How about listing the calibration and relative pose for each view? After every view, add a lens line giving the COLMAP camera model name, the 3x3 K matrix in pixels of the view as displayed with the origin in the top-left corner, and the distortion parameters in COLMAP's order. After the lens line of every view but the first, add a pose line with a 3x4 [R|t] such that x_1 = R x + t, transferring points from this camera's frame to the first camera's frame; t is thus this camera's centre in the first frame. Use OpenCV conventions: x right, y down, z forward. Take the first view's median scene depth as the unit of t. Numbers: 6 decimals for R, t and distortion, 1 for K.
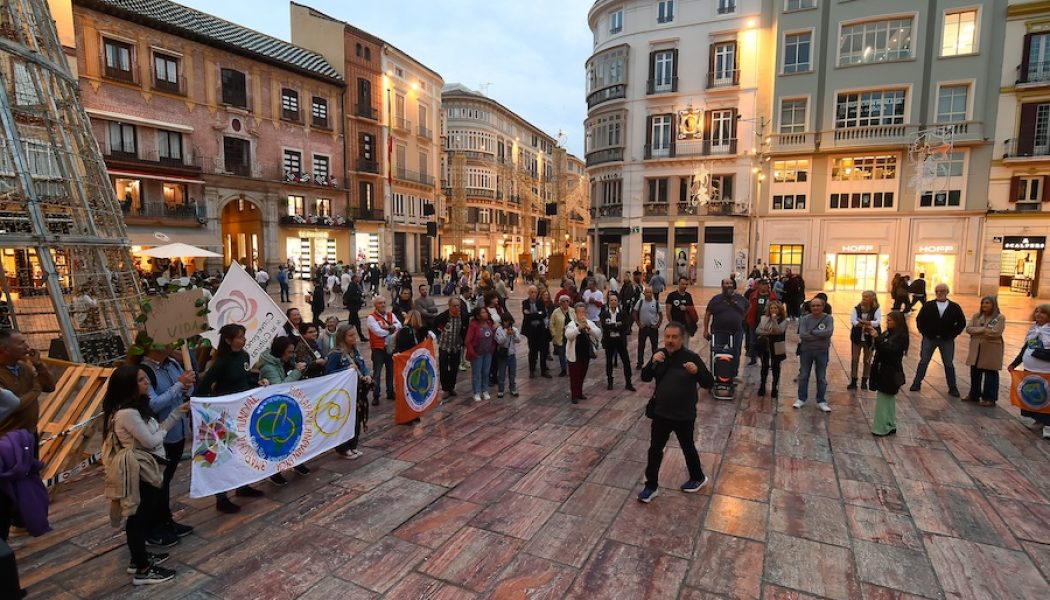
lens RADIAL K [[528.7, 0, 525.0], [0, 528.7, 300.0], [0, 0, 1]] dist [-0.002577, 0.002067]
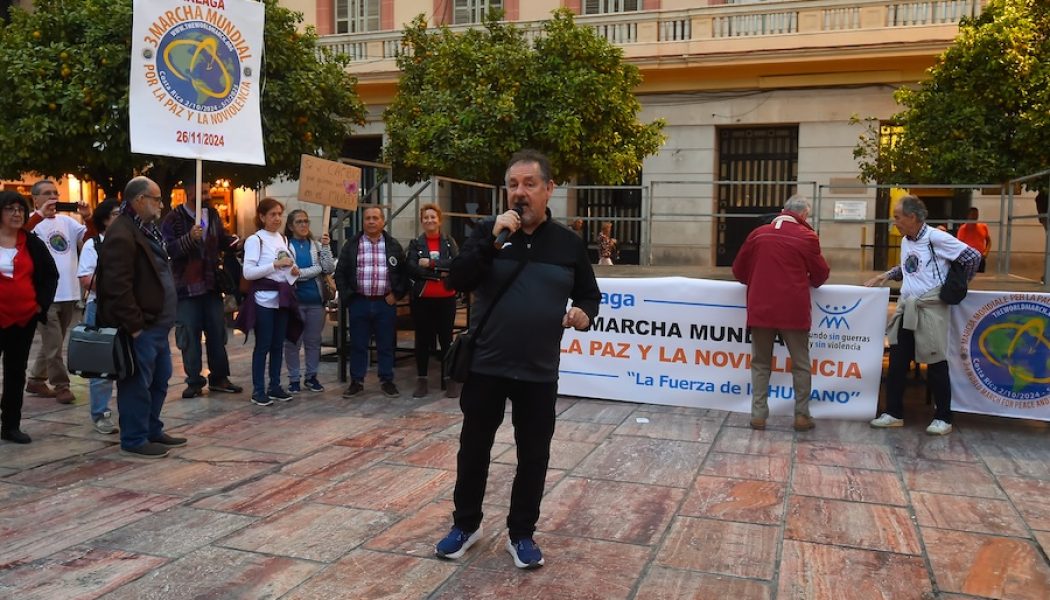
lens RADIAL K [[893.7, 0, 525.0], [0, 893.7, 300.0], [0, 0, 1]] dist [-0.005098, 0.002188]
pose [[-0.989673, -0.004182, -0.143283, 0.059011], [-0.031141, 0.981974, 0.186434, 0.005615], [0.139921, 0.188970, -0.971963, 0.261600]]
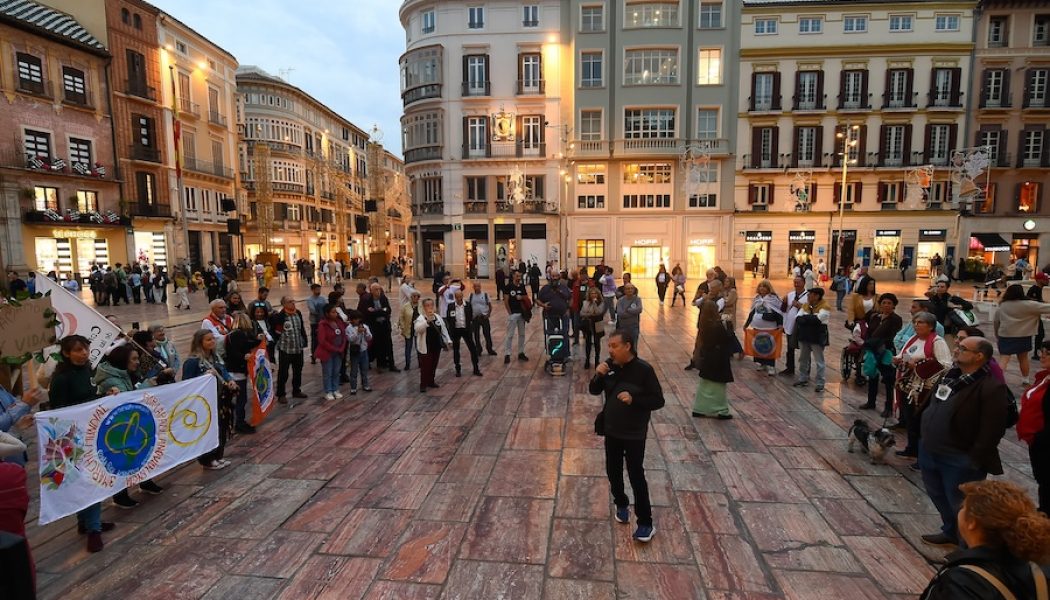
lens RADIAL K [[528.7, 0, 525.0], [0, 528.7, 300.0], [0, 0, 1]] dist [-0.002577, 0.002067]
pose [[0.942169, -0.049418, 0.331476, -0.018155], [0.047494, 0.998775, 0.013905, 0.001655], [-0.331757, 0.002642, 0.943361, -0.017419]]
